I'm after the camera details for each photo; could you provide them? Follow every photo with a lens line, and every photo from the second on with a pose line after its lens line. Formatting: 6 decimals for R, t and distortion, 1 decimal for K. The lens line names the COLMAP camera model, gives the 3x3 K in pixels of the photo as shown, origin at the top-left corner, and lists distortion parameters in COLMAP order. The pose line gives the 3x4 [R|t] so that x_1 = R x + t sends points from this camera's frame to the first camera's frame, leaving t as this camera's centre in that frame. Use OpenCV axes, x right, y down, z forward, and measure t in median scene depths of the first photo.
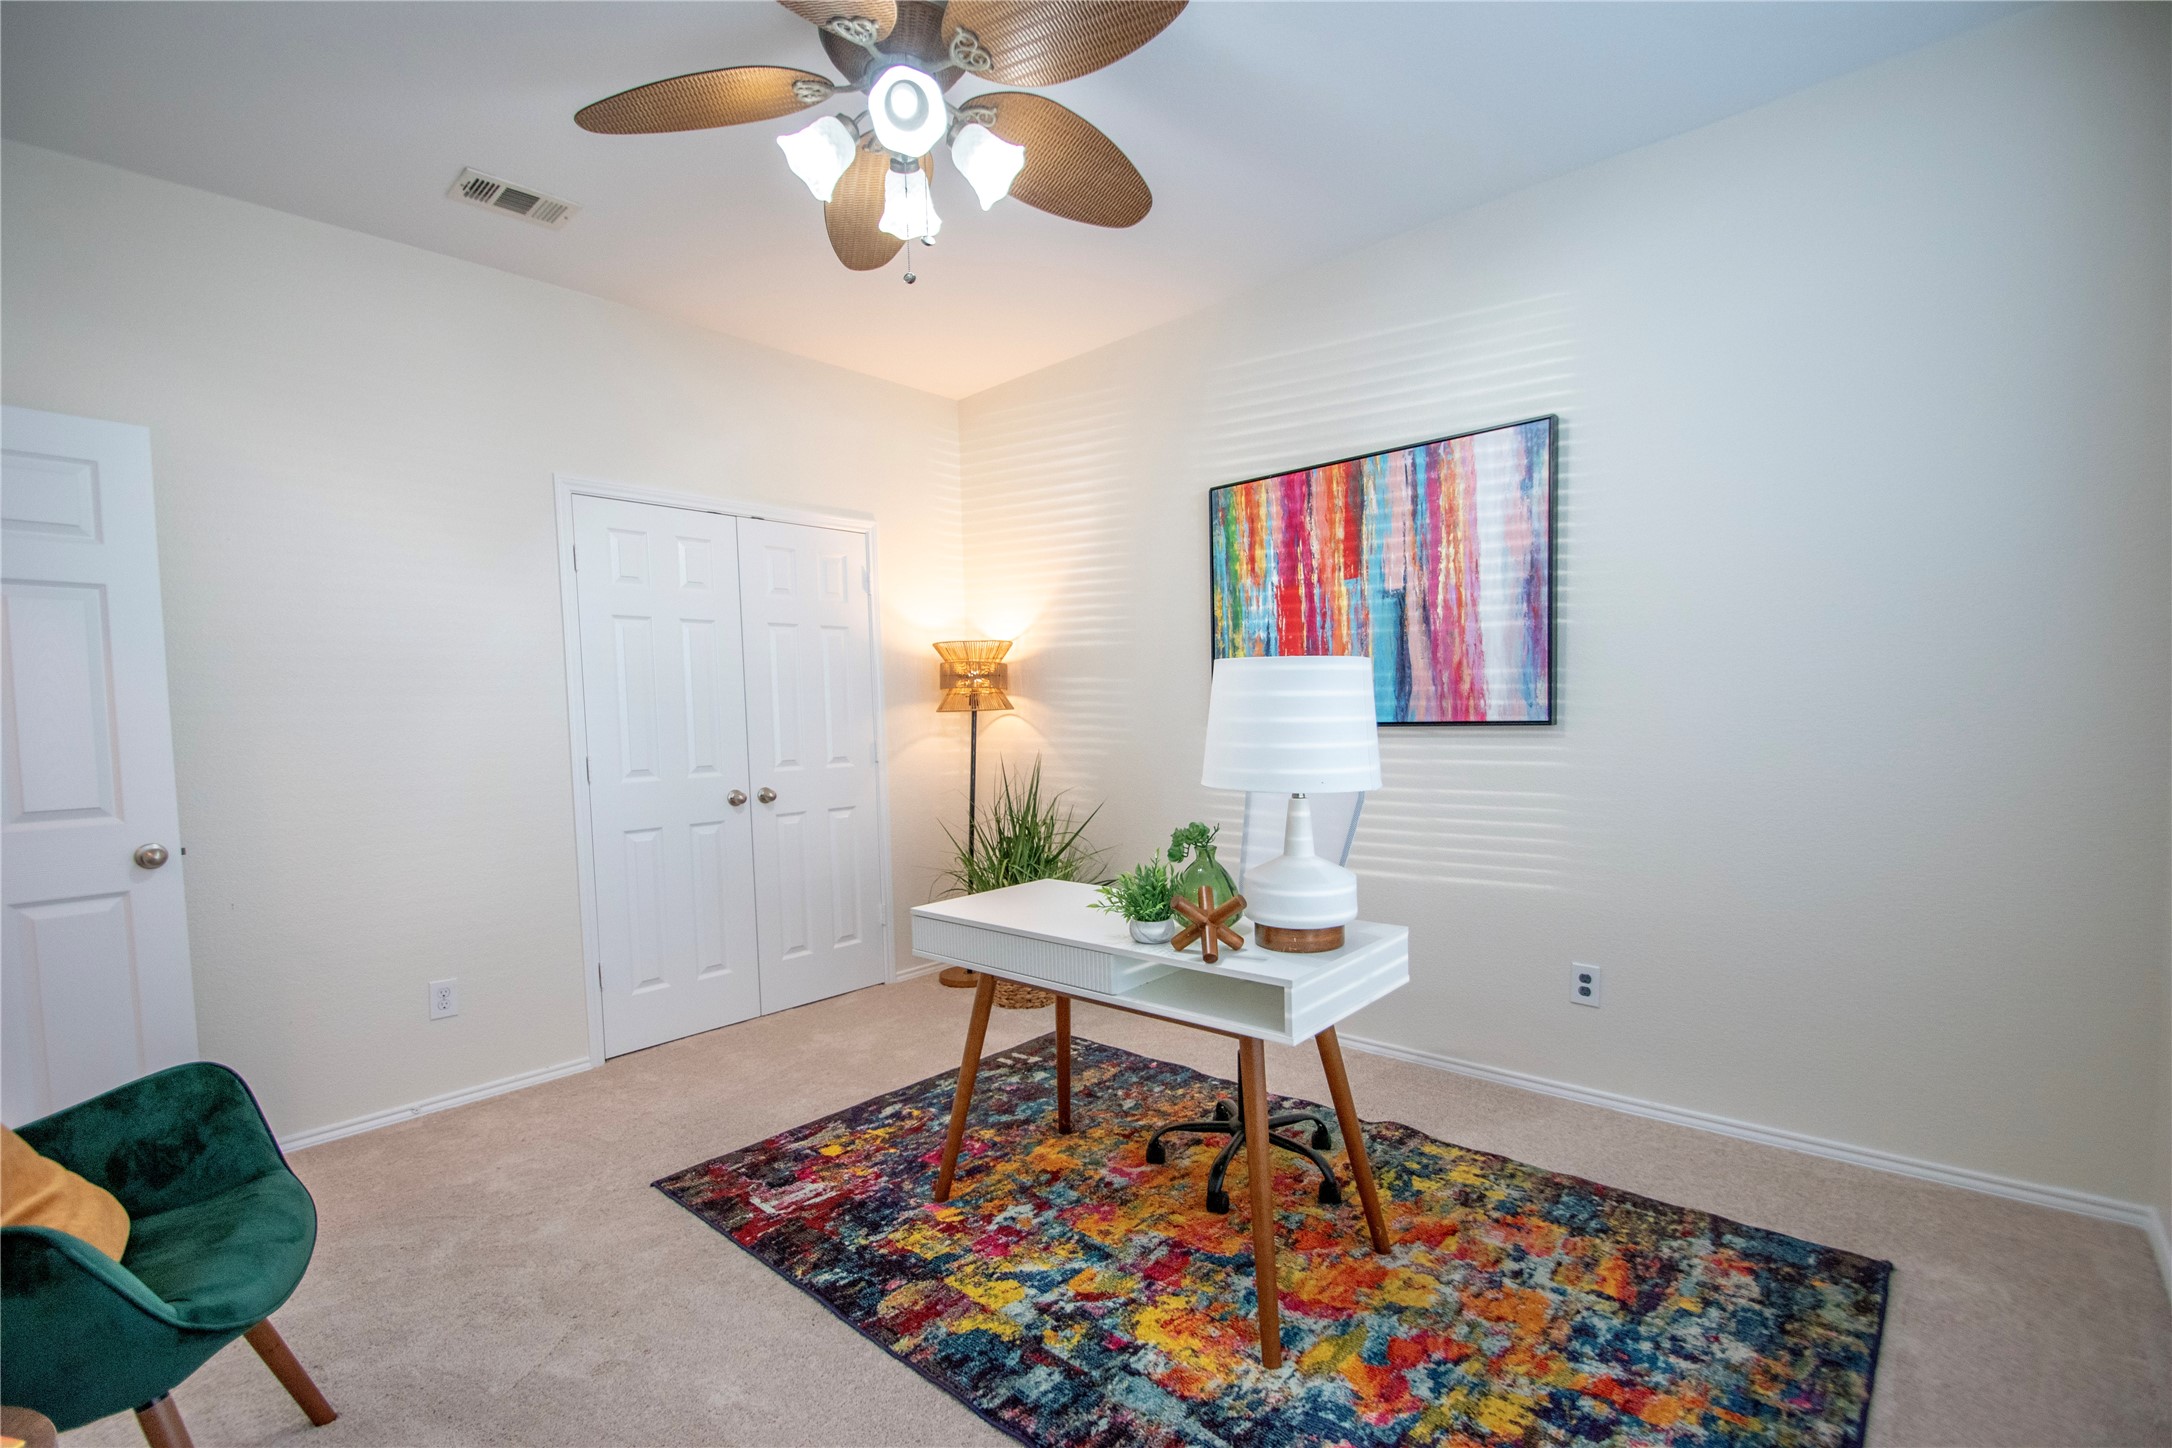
lens RADIAL K [[966.3, 0, 1112.4], [0, 966.3, 754.1], [0, 0, 1]] dist [-0.012490, -0.000335]
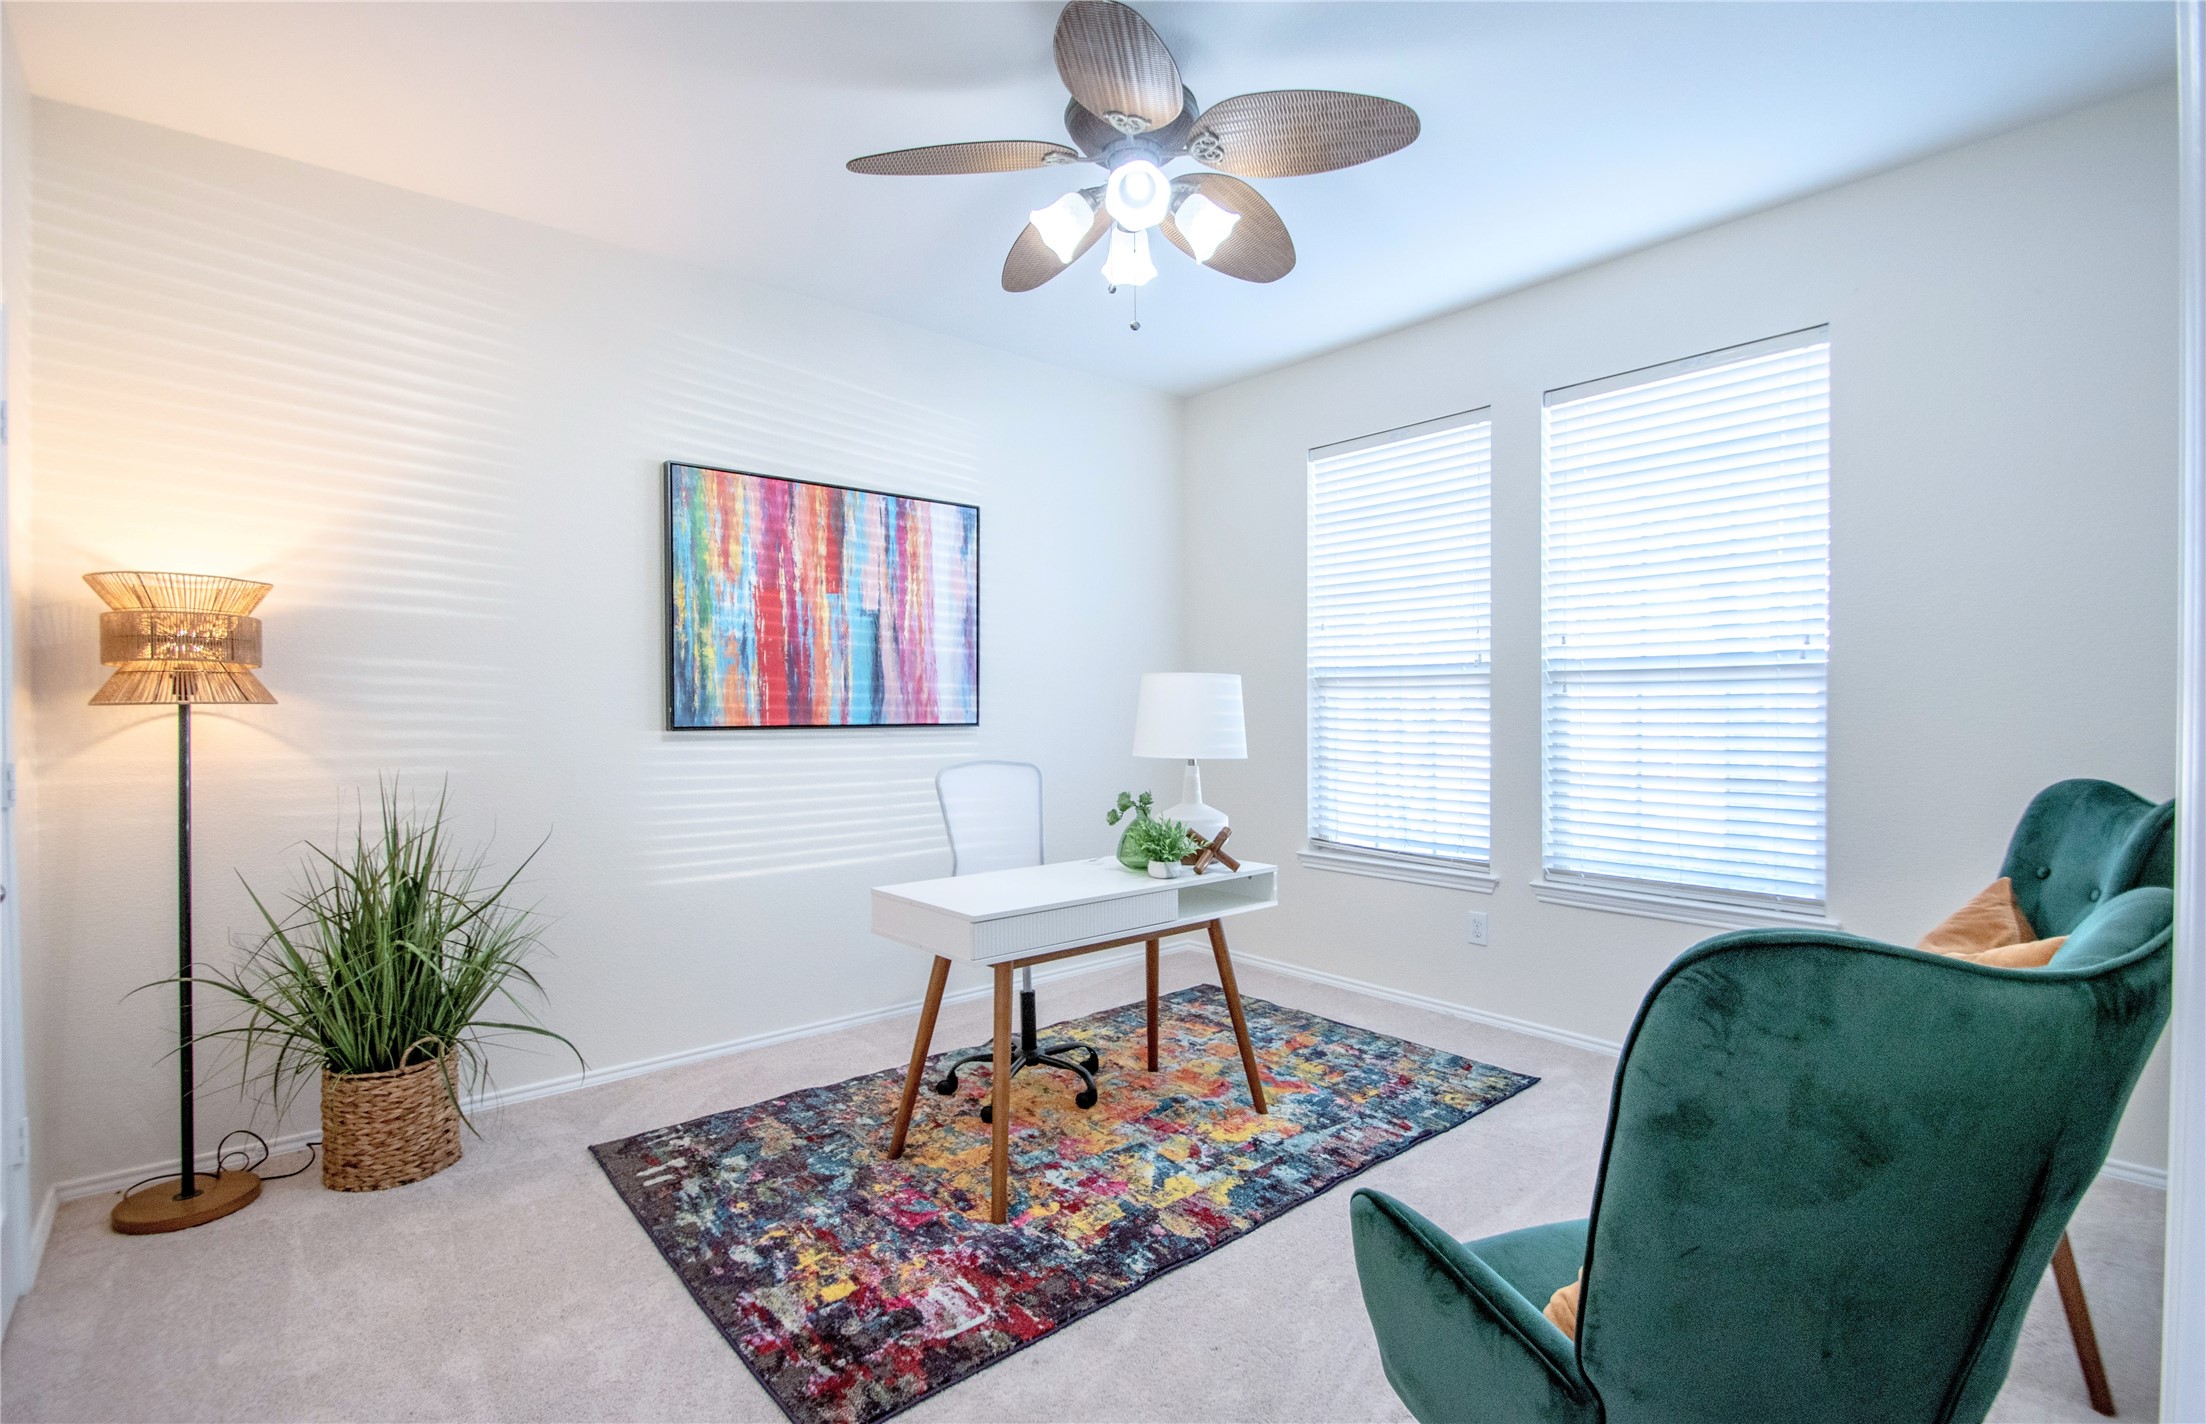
lens RADIAL K [[1023.4, 0, 1121.5], [0, 1023.4, 705.0], [0, 0, 1]] dist [-0.000305, -0.000087]
pose [[0.114006, 0.027900, 0.993088, -0.918745], [0.045583, 0.998406, -0.033282, -0.002042], [-0.992434, 0.049062, 0.112552, 0.582992]]
